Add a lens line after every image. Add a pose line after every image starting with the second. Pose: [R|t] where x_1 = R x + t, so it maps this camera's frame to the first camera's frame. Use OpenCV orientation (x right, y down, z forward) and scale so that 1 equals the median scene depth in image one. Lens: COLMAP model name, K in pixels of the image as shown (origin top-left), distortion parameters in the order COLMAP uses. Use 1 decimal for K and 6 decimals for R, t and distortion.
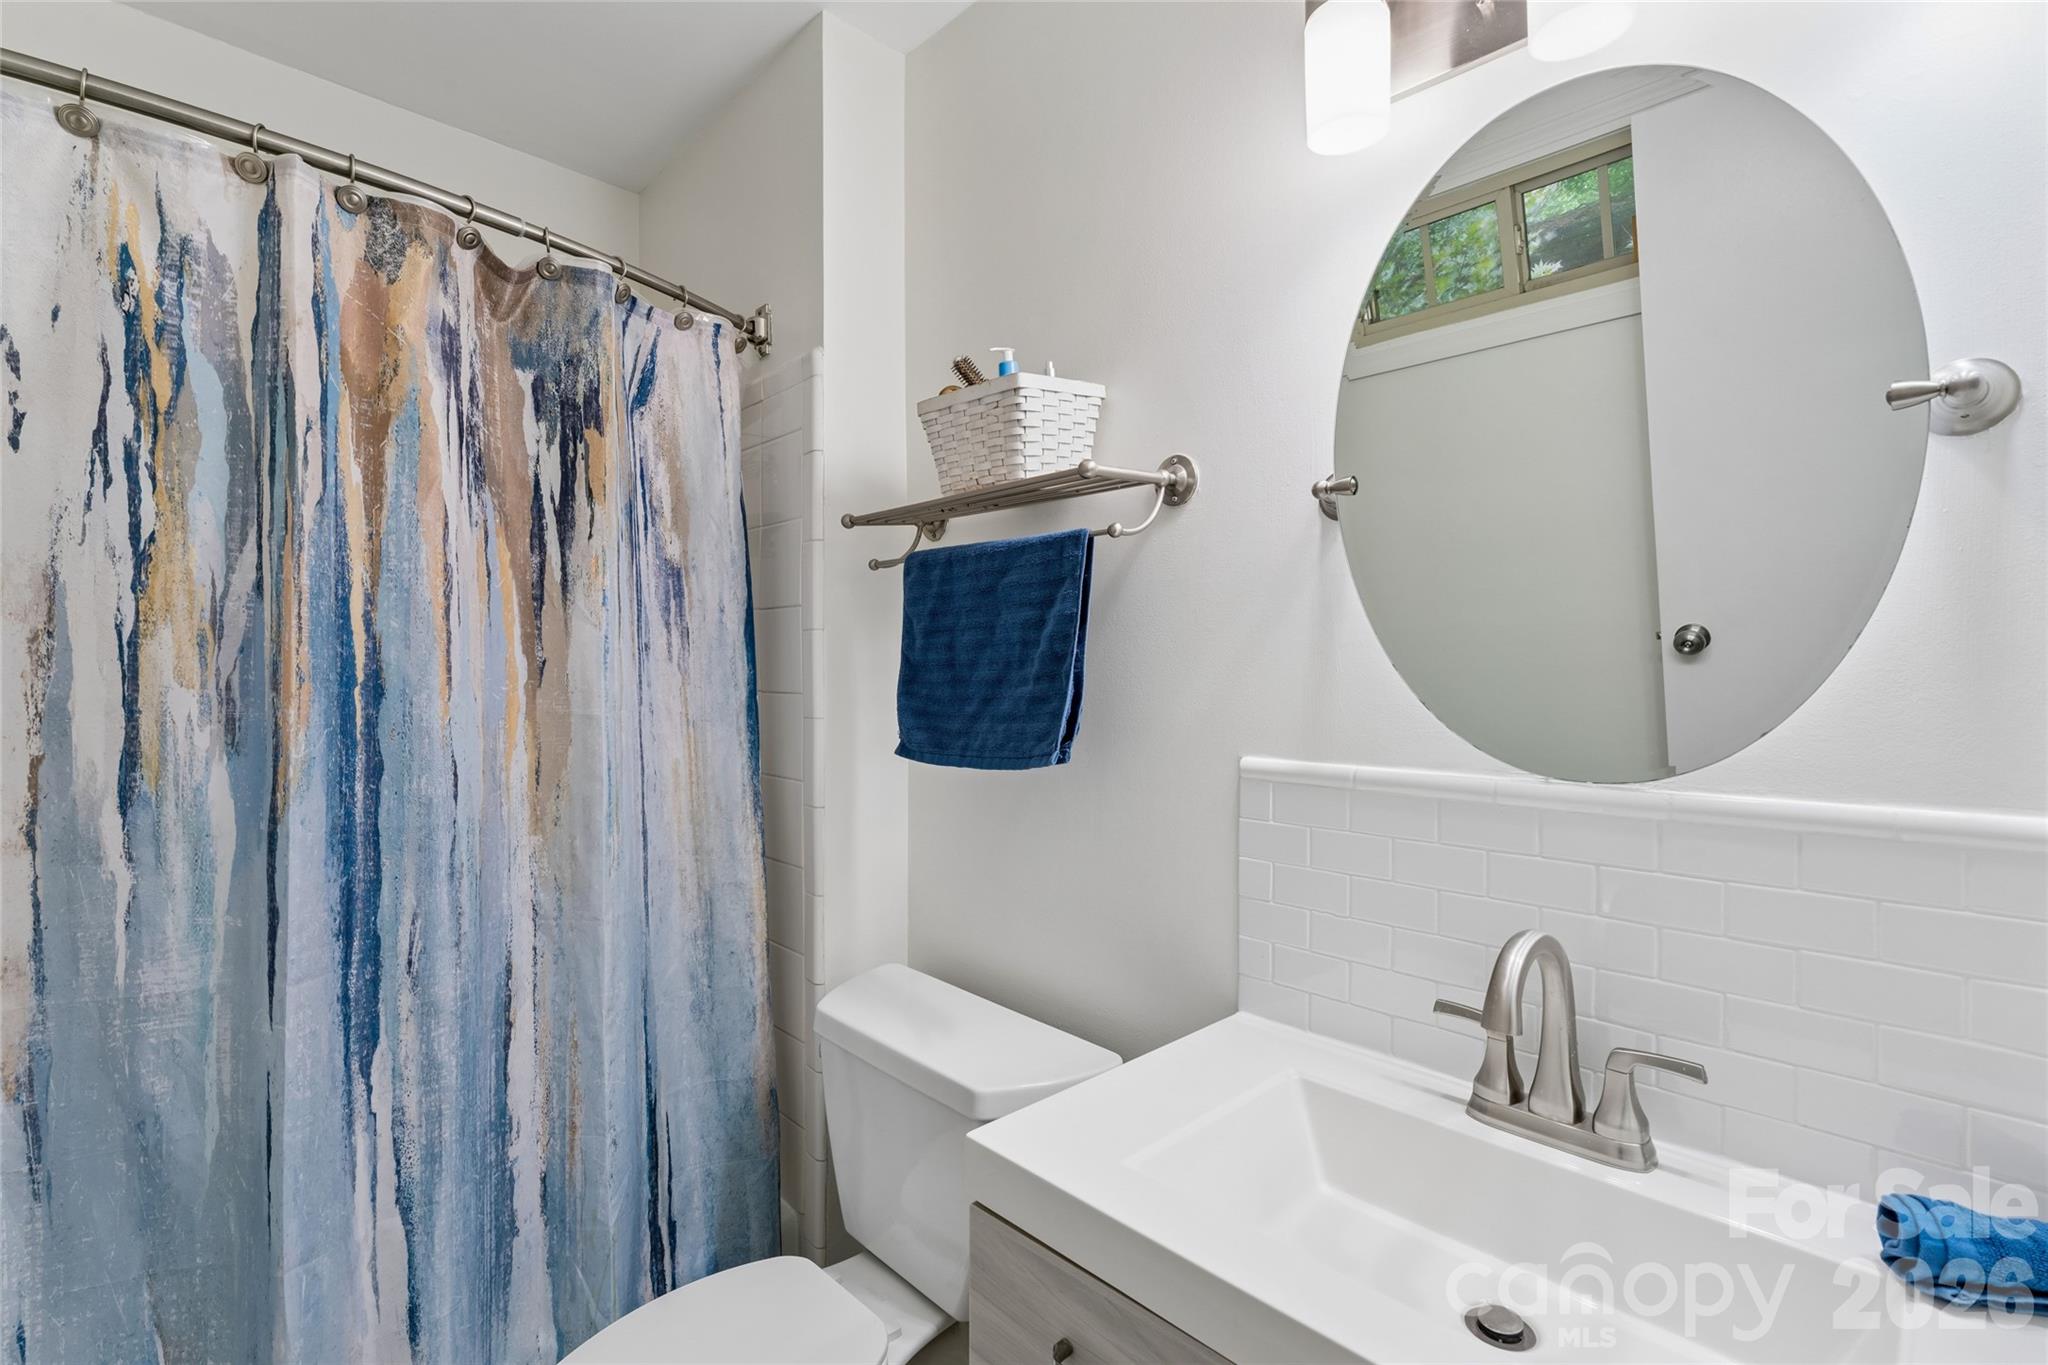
lens RADIAL K [[968.8, 0, 1024.0], [0, 968.8, 682.5], [0, 0, 1]] dist [-0.002425, -0.000220]
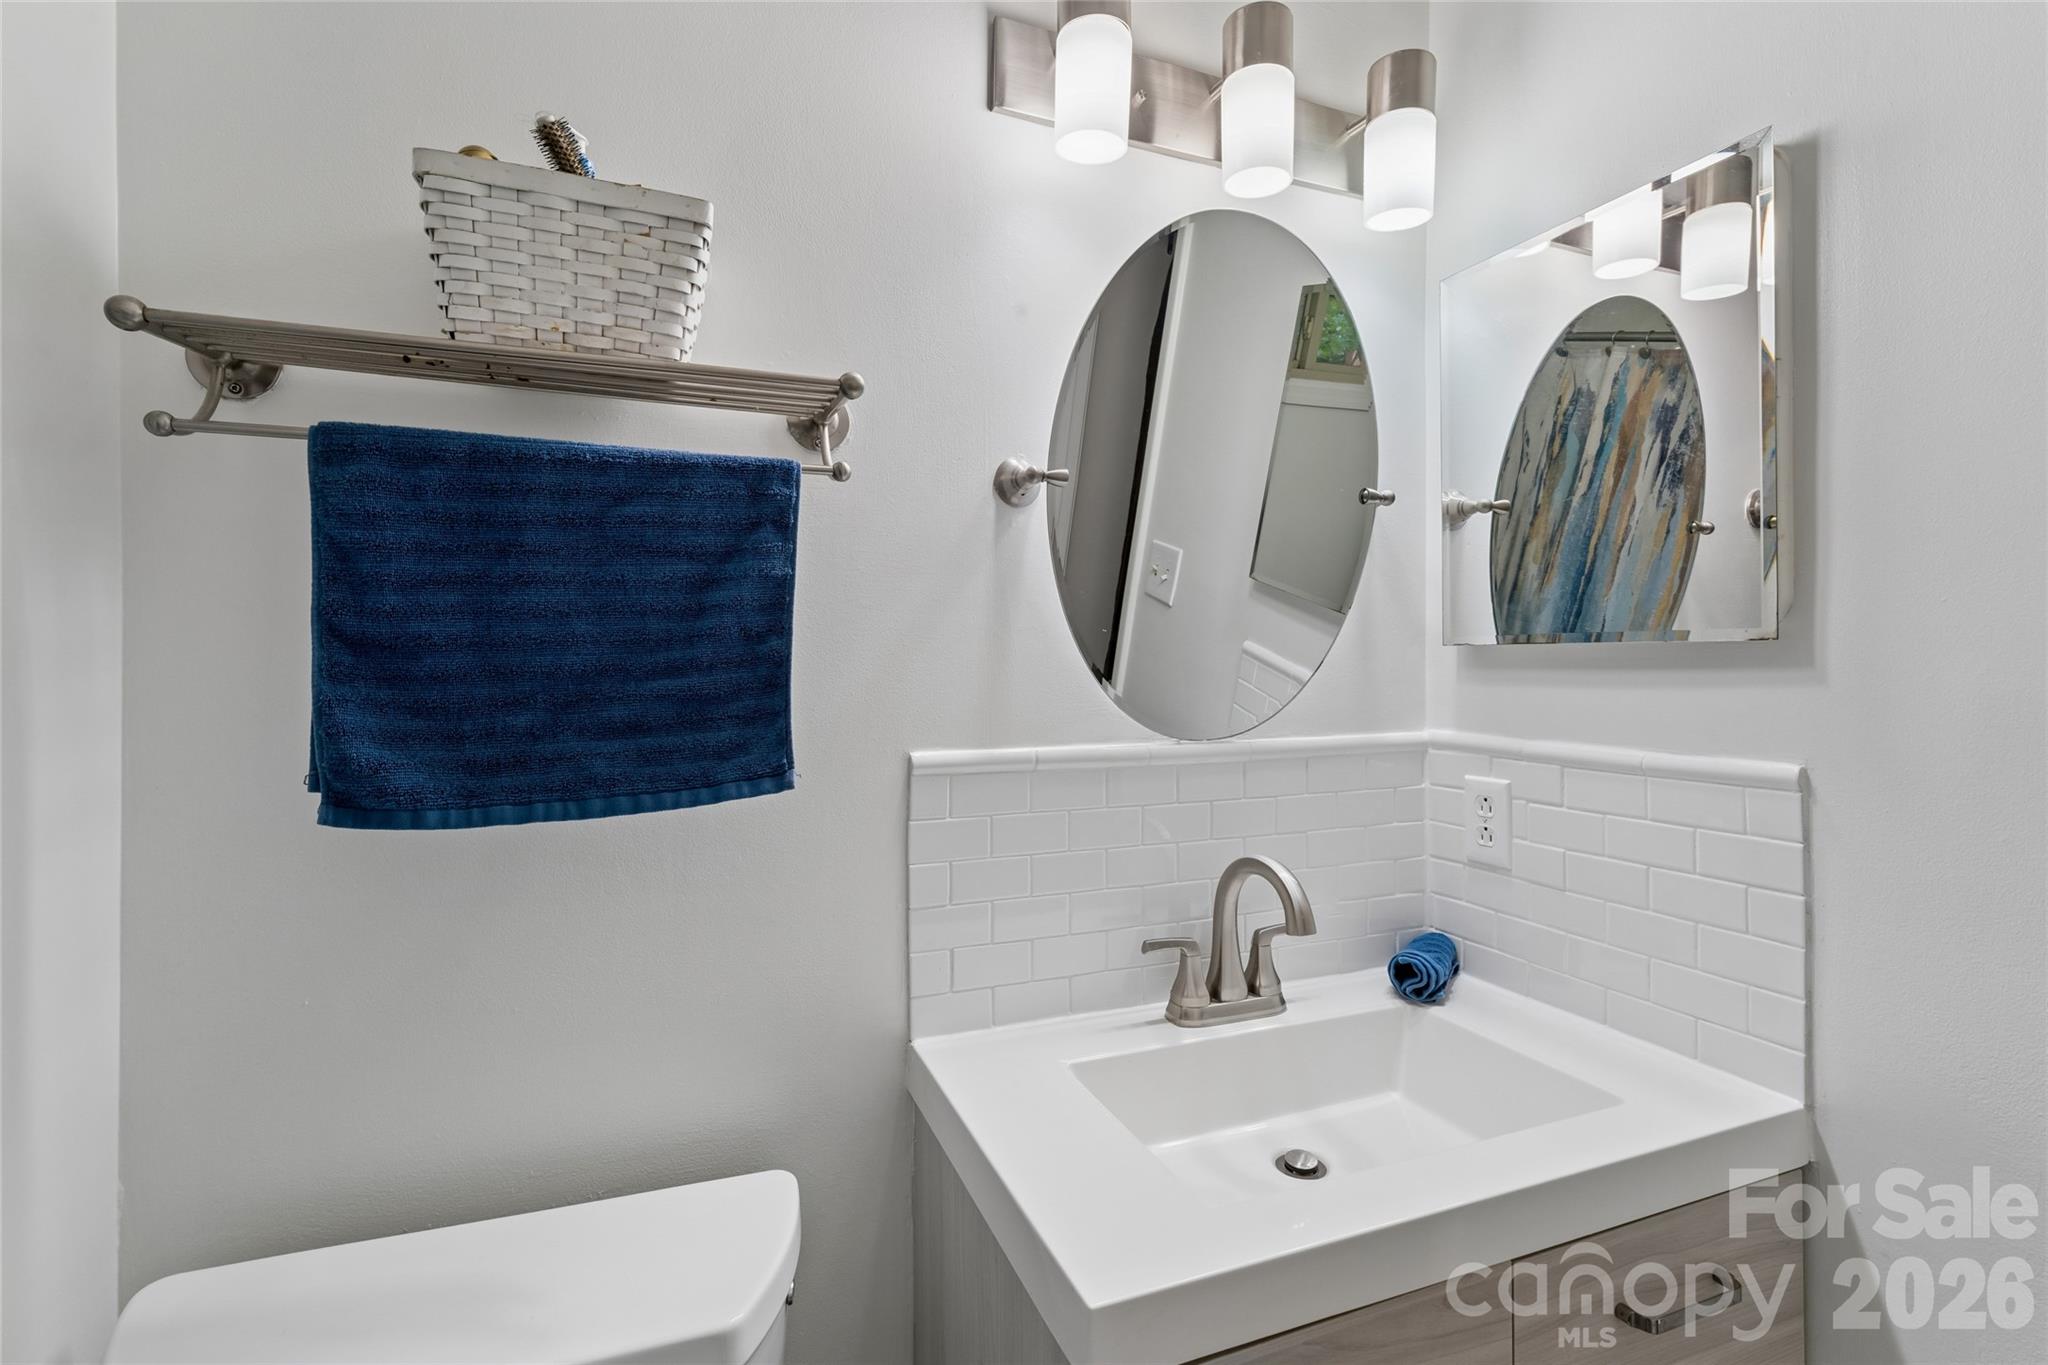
lens RADIAL K [[921.0, 0, 1022.7], [0, 921.0, 661.8], [0, 0, 1]] dist [-0.001022, -0.000221]
pose [[0.372277, -0.001006, 0.928121, -0.502780], [0.015708, 0.999863, -0.005216, -0.000255], [-0.927989, 0.016520, 0.372242, 0.567772]]
